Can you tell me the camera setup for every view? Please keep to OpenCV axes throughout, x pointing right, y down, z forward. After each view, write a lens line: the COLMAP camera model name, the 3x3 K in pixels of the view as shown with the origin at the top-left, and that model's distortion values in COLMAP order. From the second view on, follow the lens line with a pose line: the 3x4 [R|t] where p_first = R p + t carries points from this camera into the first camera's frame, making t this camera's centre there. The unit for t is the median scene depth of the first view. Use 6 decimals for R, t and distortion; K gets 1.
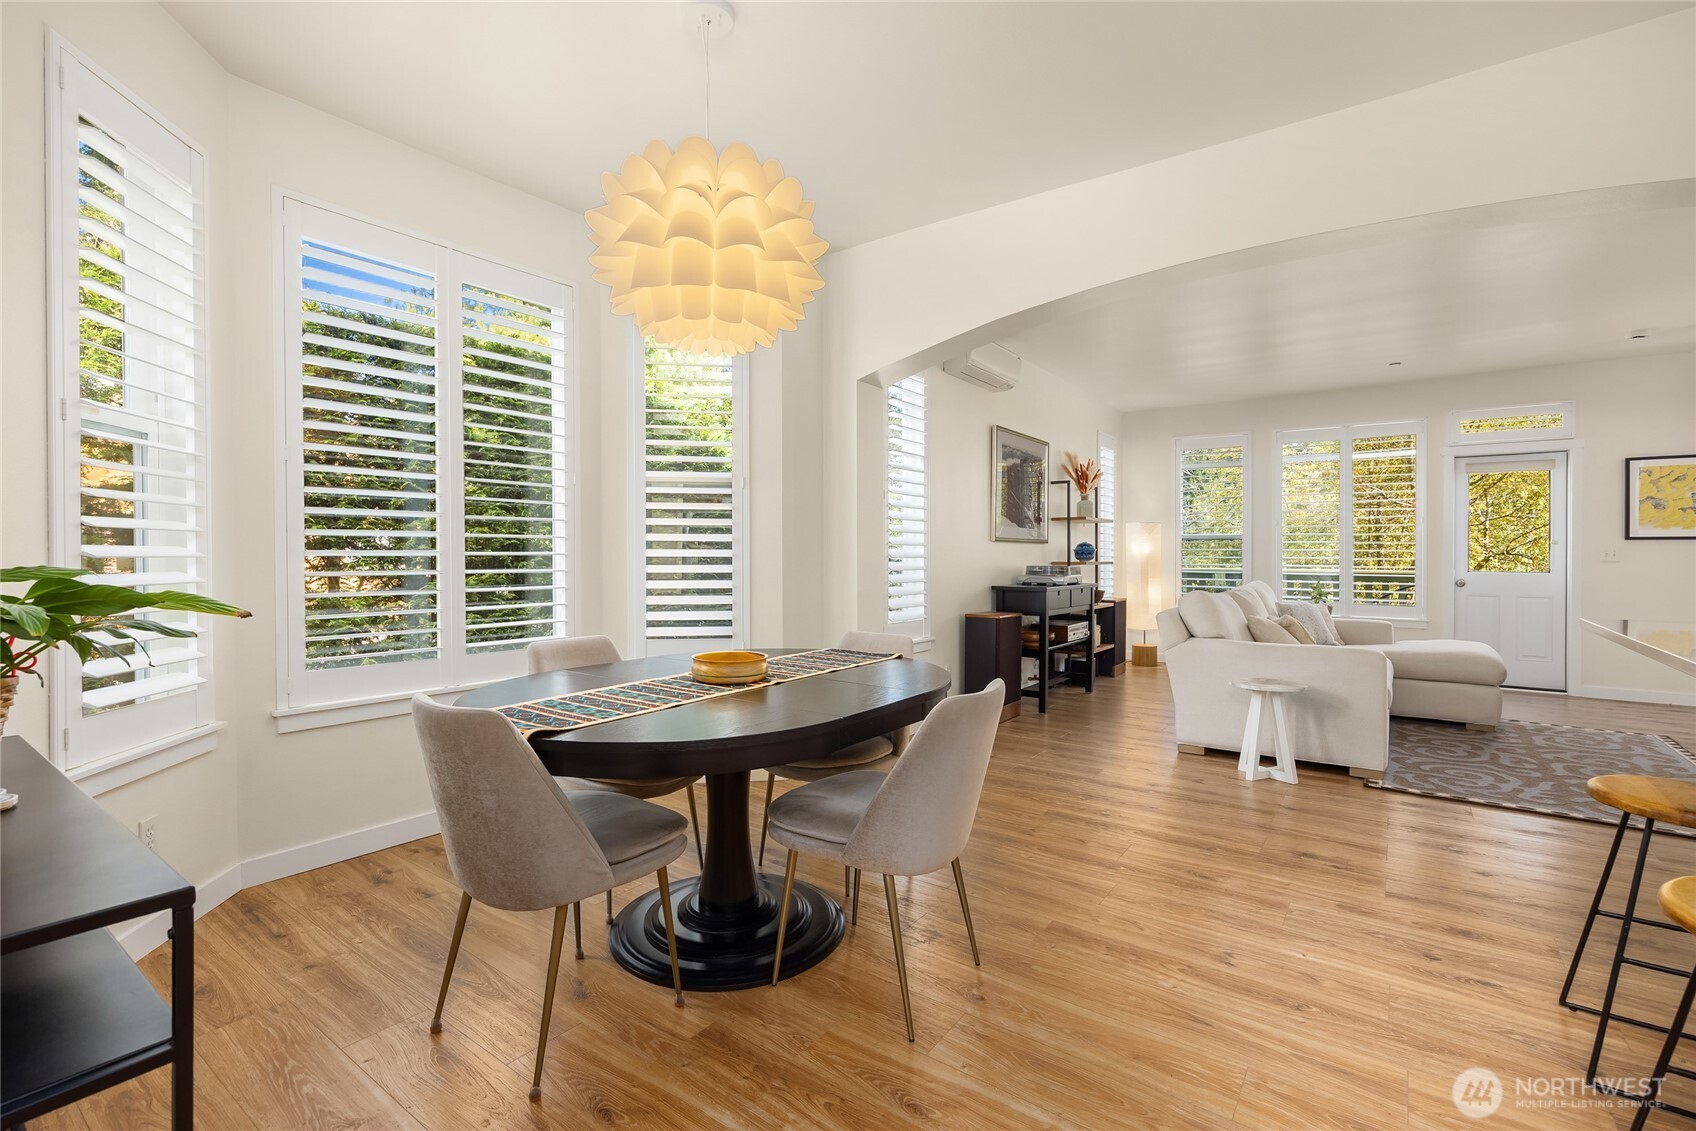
lens RADIAL K [[778.5, 0, 843.6], [0, 778.5, 564.8], [0, 0, 1]] dist [0.006391, -0.001967]
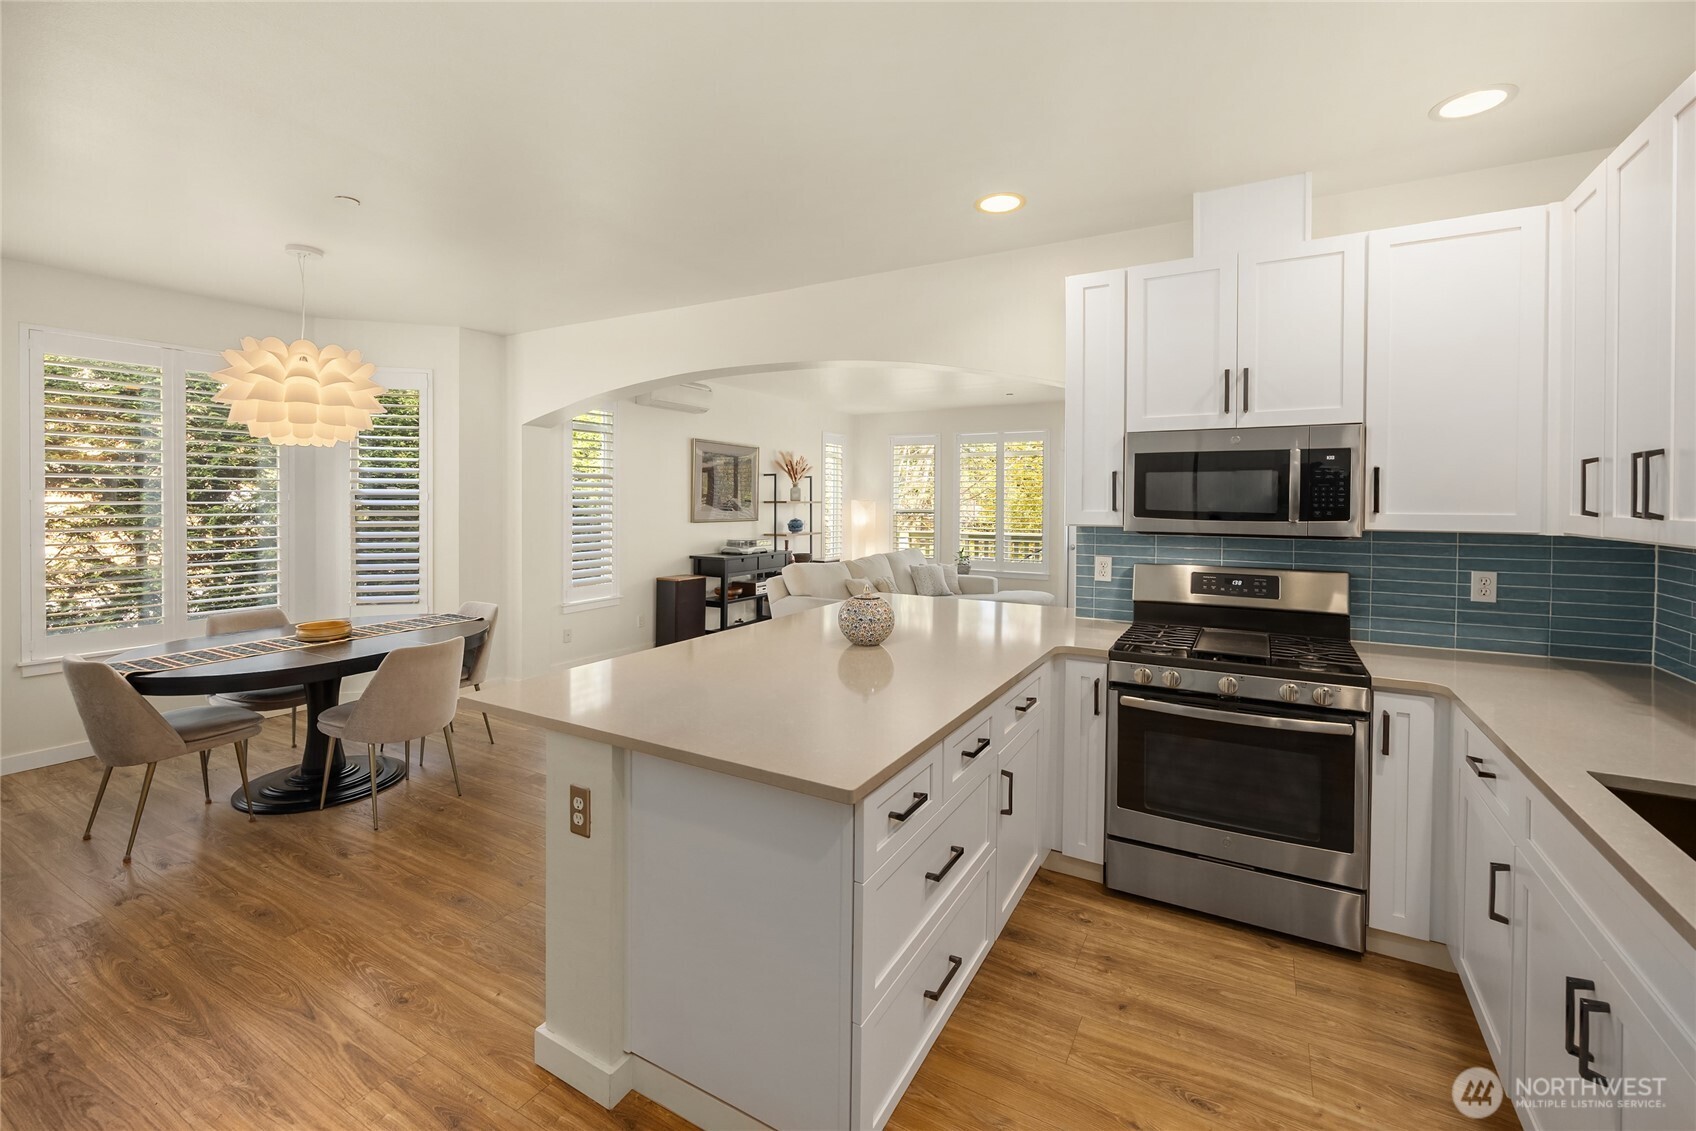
lens RADIAL K [[719.9, 0, 873.6], [0, 719.9, 505.8], [0, 0, 1]] dist [0.007436, 0.000494]
pose [[0.990918, 0.007355, 0.134264, 0.366927], [-0.007195, 0.999973, -0.001678, -0.065885], [-0.134273, 0.000696, 0.990944, -0.321223]]
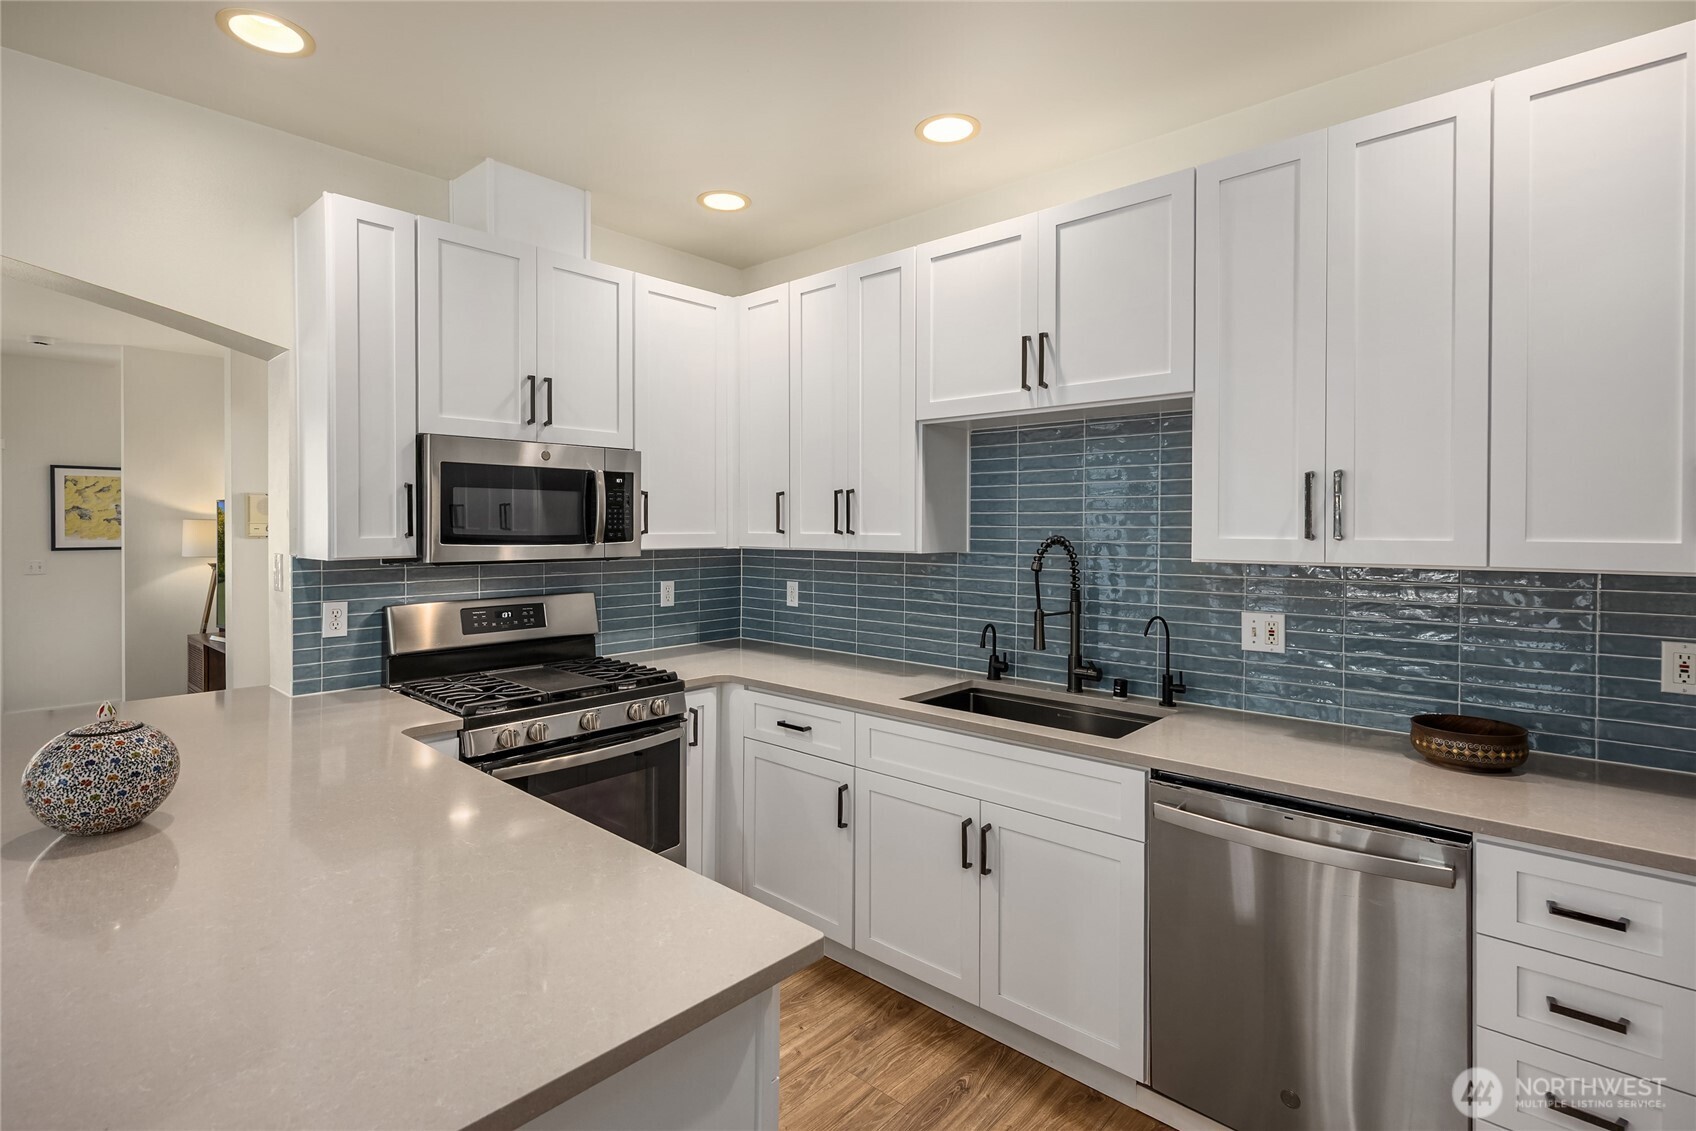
lens RADIAL K [[806.3, 0, 819.2], [0, 806.3, 522.4], [0, 0, 1]] dist [-0.001919, 0.000670]
pose [[0.142030, 0.005538, 0.989847, 0.181564], [0.007620, 0.999949, -0.006688, -0.067884], [-0.989833, 0.008493, 0.141981, -0.068294]]
